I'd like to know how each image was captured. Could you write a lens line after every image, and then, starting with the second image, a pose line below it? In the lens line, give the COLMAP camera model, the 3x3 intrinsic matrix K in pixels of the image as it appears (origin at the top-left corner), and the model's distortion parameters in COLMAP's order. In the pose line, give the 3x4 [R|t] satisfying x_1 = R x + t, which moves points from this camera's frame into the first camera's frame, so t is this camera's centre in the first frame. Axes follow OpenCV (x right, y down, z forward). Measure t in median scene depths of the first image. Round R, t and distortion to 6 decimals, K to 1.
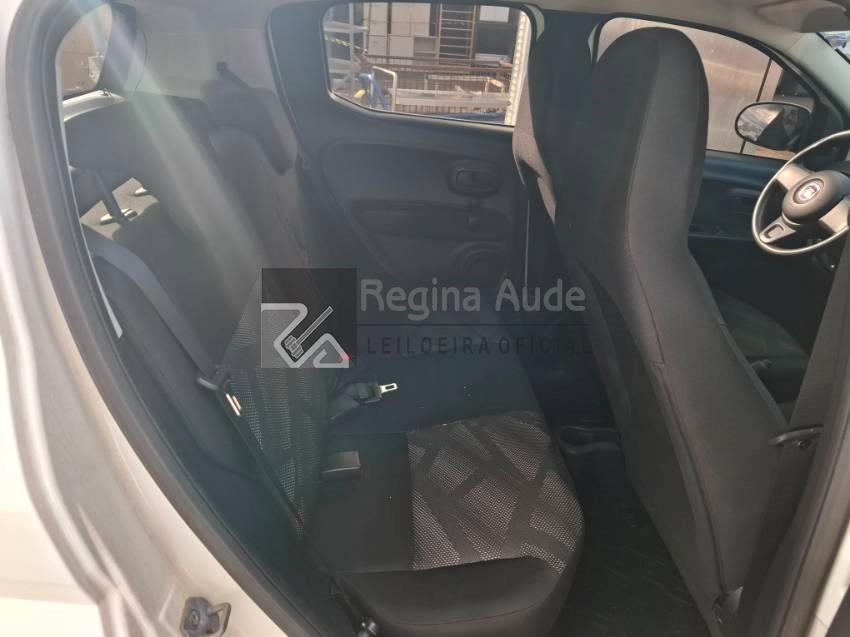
lens RADIAL K [[589.7, 0, 402.6], [0, 589.7, 318.5], [0, 0, 1]] dist [0.013547, -0.003897]
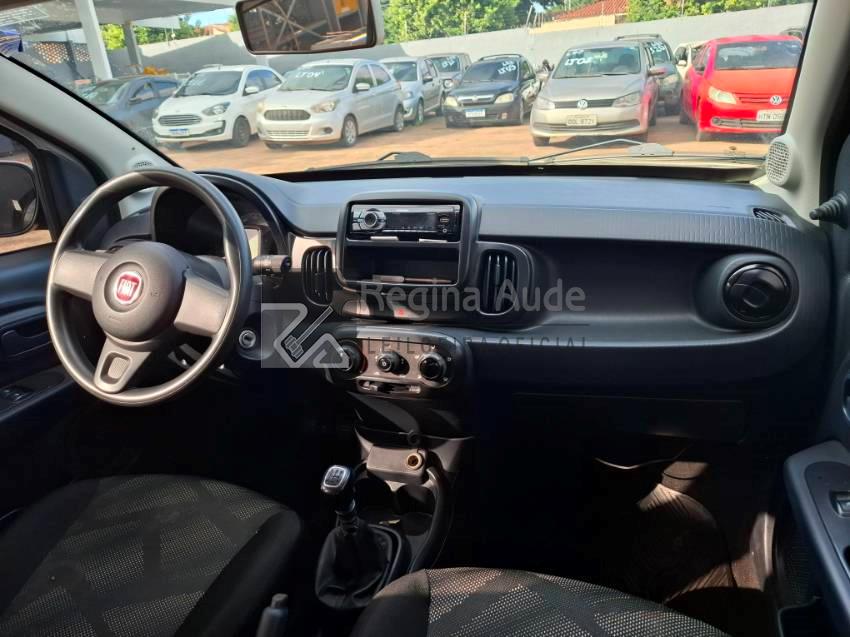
lens RADIAL K [[589.7, 0, 402.6], [0, 589.7, 318.5], [0, 0, 1]] dist [0.013547, -0.003897]
pose [[0.389939, -0.413344, 0.822858, 0.295704], [0.506642, 0.842486, 0.183114, -0.149906], [-0.768935, 0.345491, 0.537936, 0.479191]]
